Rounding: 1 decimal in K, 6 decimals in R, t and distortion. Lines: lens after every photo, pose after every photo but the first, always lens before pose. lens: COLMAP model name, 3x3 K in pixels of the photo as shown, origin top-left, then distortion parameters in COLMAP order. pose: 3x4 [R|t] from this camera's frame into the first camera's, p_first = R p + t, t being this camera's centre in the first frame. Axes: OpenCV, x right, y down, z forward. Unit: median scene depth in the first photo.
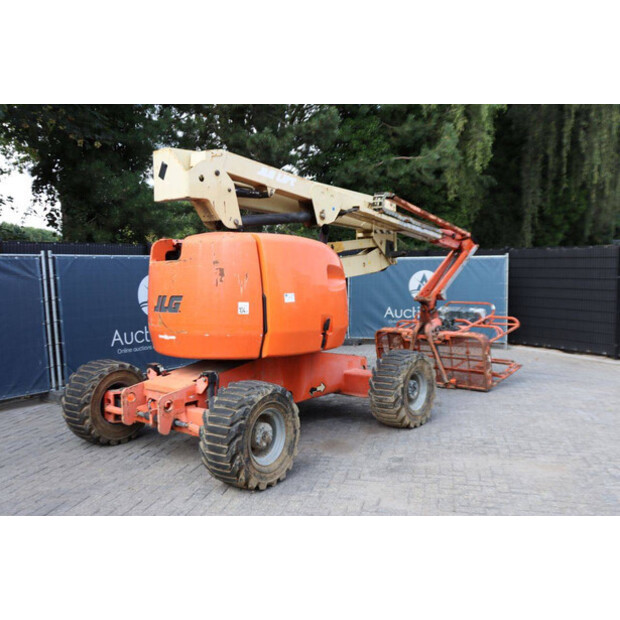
lens RADIAL K [[603.1, 0, 306.8], [0, 603.1, 309.4], [0, 0, 1]] dist [-0.064879, 0.000000]
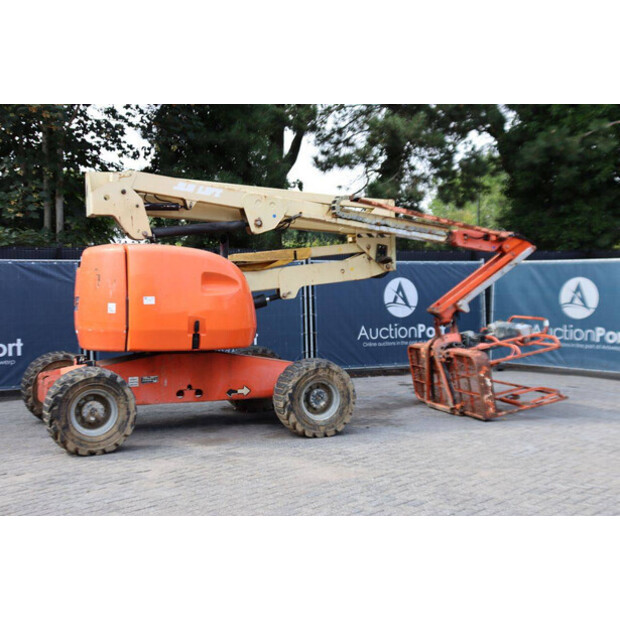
lens RADIAL K [[863.0, 0, 311.4], [0, 863.0, 308.4], [0, 0, 1]] dist [0.076433, 0.000000]
pose [[0.885743, 0.024794, -0.463514, 0.920985], [-0.036877, 0.999175, -0.017023, 0.011766], [0.462709, 0.032171, 0.885926, -0.293917]]
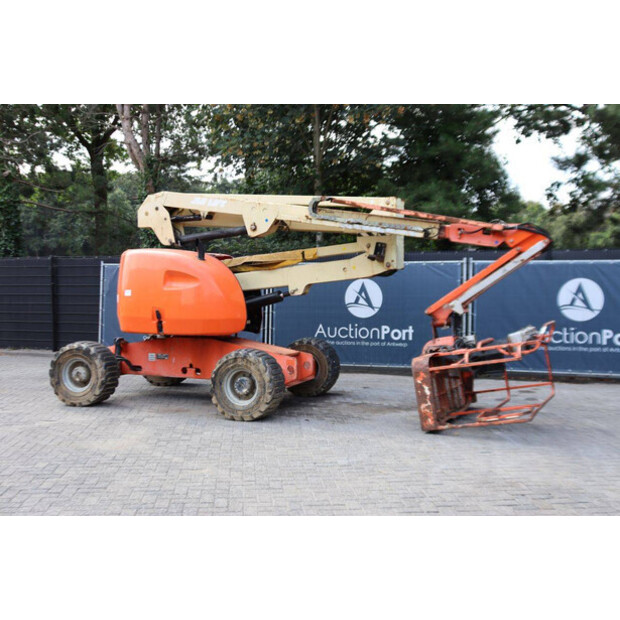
lens RADIAL K [[713.0, 0, 313.0], [0, 713.0, 308.6], [0, 0, 1]] dist [-0.022735, 0.000000]
pose [[0.311603, 0.046681, -0.949065, 1.599215], [-0.068169, 0.997317, 0.026672, -0.052696], [0.947764, 0.056386, 0.313949, 0.803082]]
